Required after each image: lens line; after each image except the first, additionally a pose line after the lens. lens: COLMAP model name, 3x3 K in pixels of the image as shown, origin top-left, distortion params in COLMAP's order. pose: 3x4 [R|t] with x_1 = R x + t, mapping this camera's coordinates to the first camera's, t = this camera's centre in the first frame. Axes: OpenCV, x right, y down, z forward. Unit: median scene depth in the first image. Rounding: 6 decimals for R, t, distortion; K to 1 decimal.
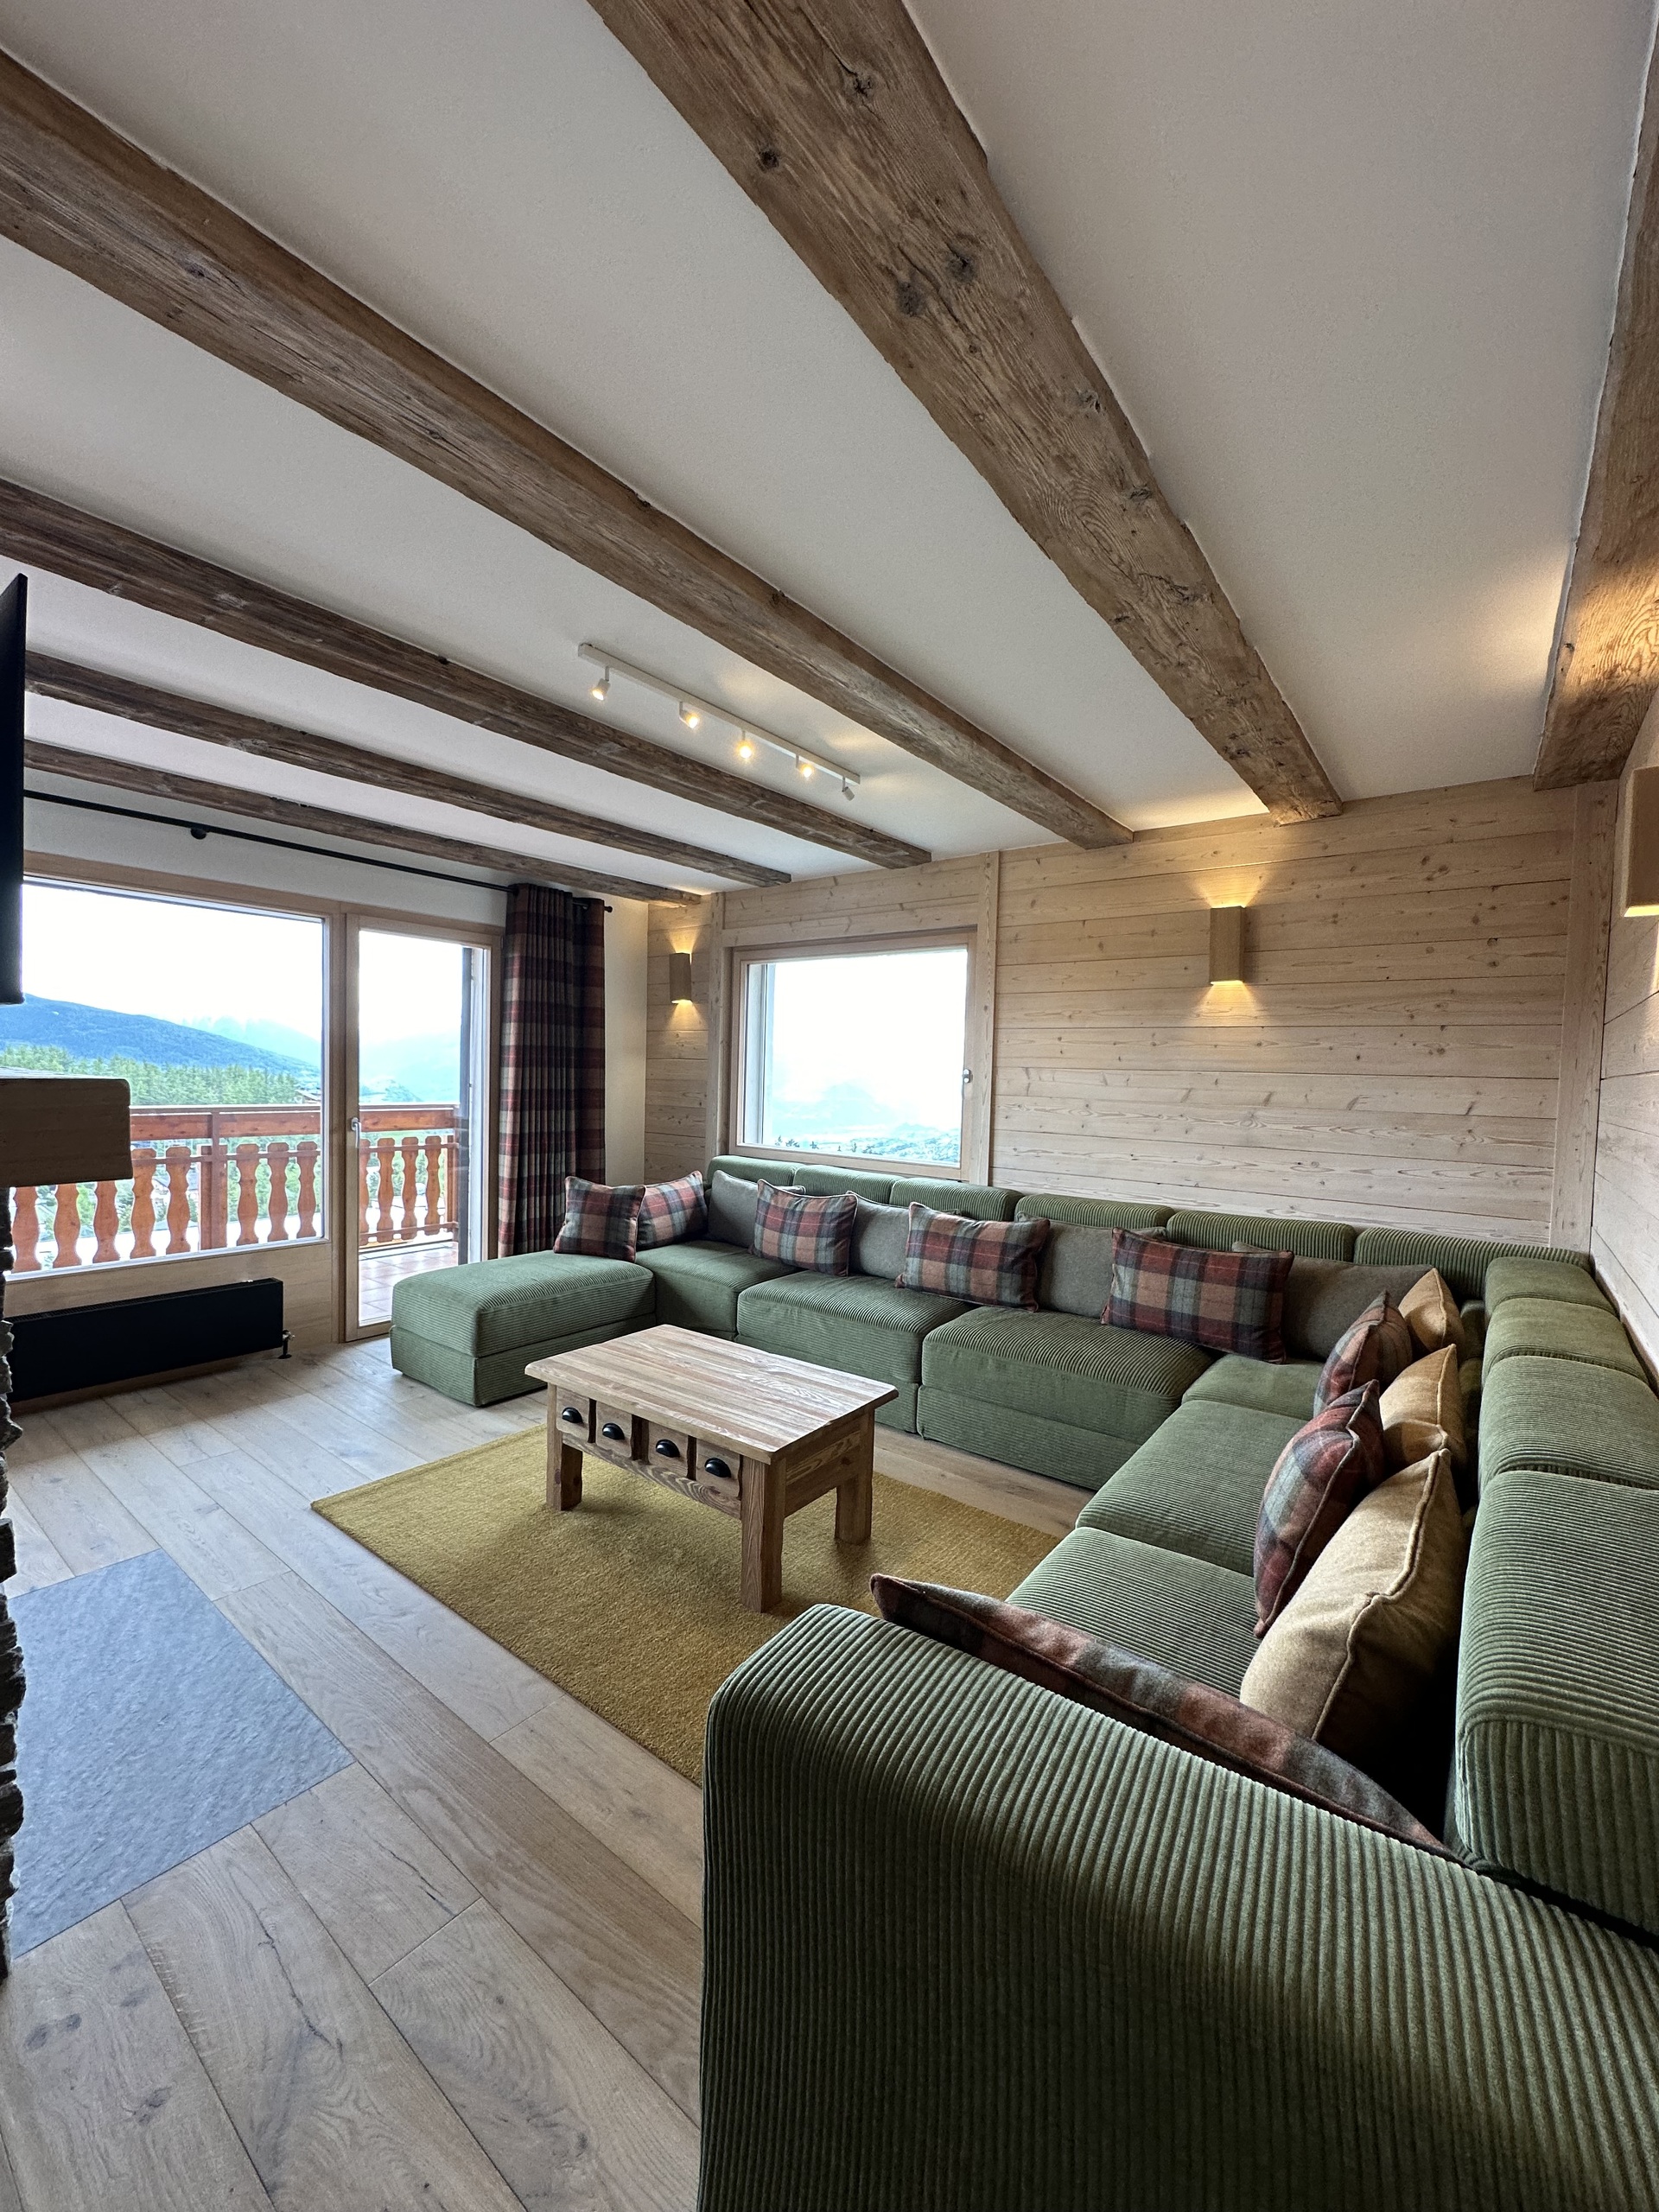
lens RADIAL K [[883.3, 0, 833.4], [0, 883.3, 1105.8], [0, 0, 1]] dist [-0.005600, 0.001516]
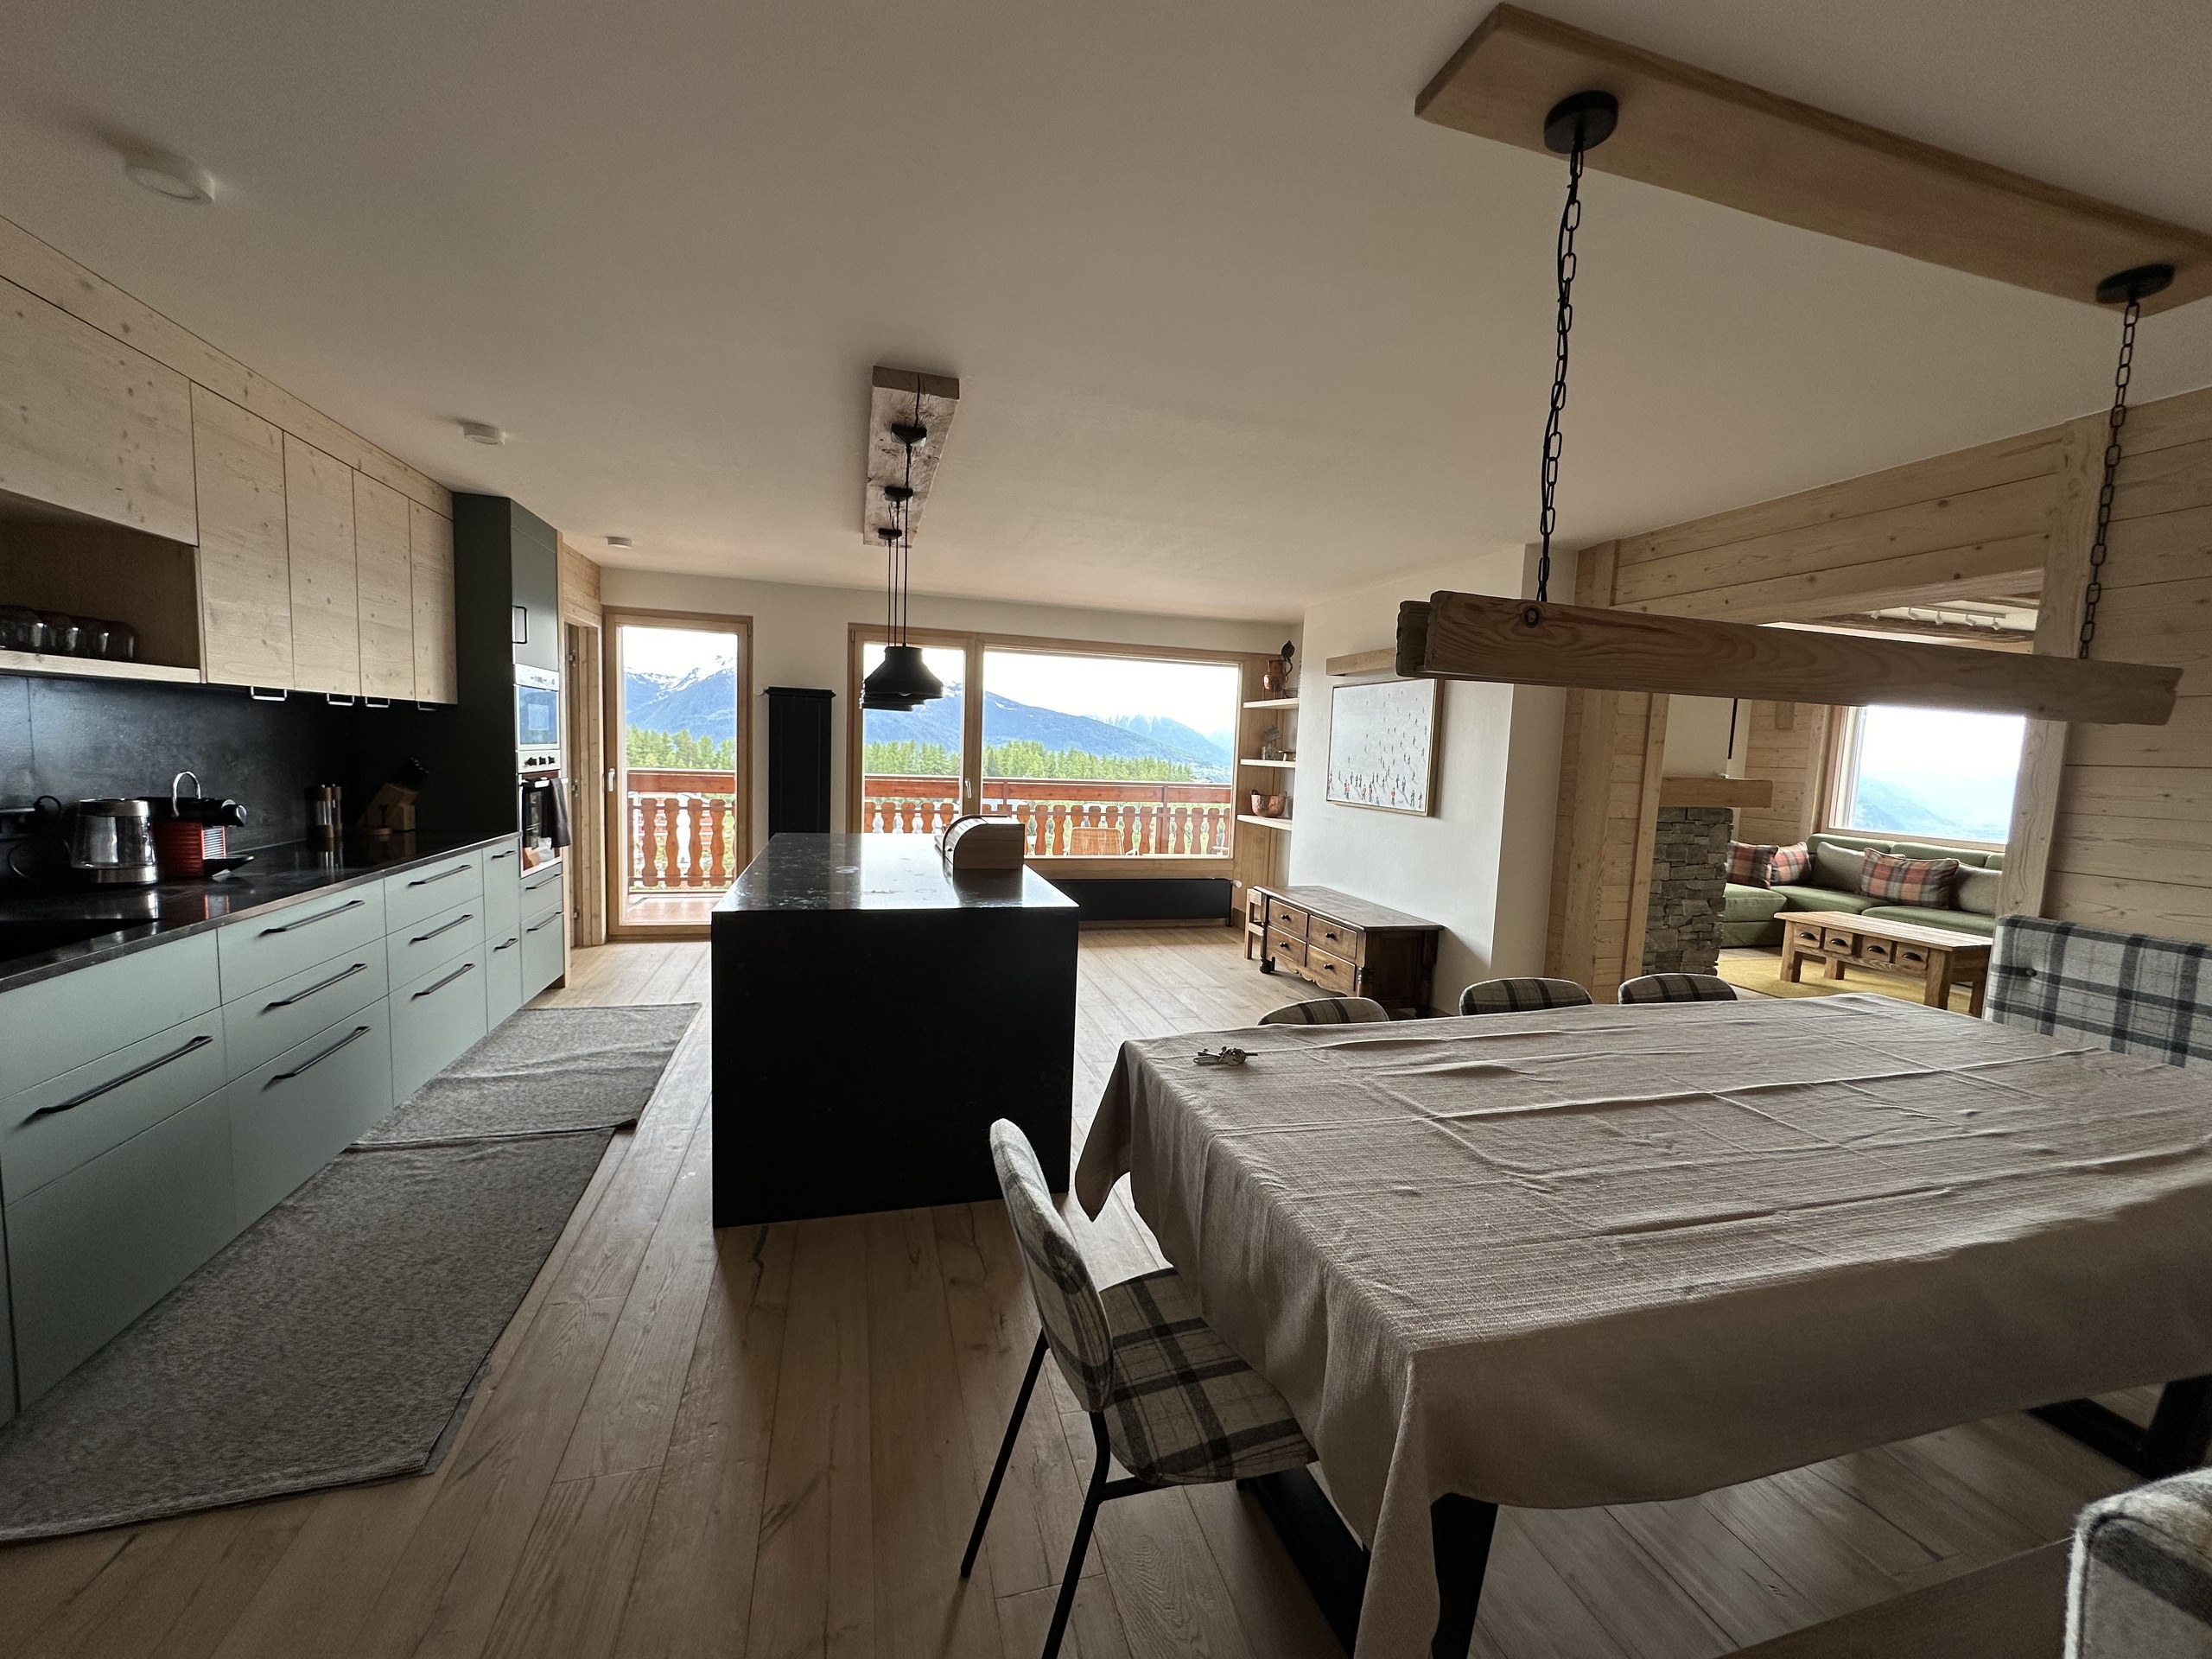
lens RADIAL K [[883.3, 0, 1108.8], [0, 883.3, 827.2], [0, 0, 1]] dist [-0.005600, 0.001516]
pose [[0.801617, 0.056576, -0.595156, -0.386967], [-0.038522, 0.998331, 0.043016, 0.052999], [0.596596, -0.011555, 0.802458, -1.723243]]
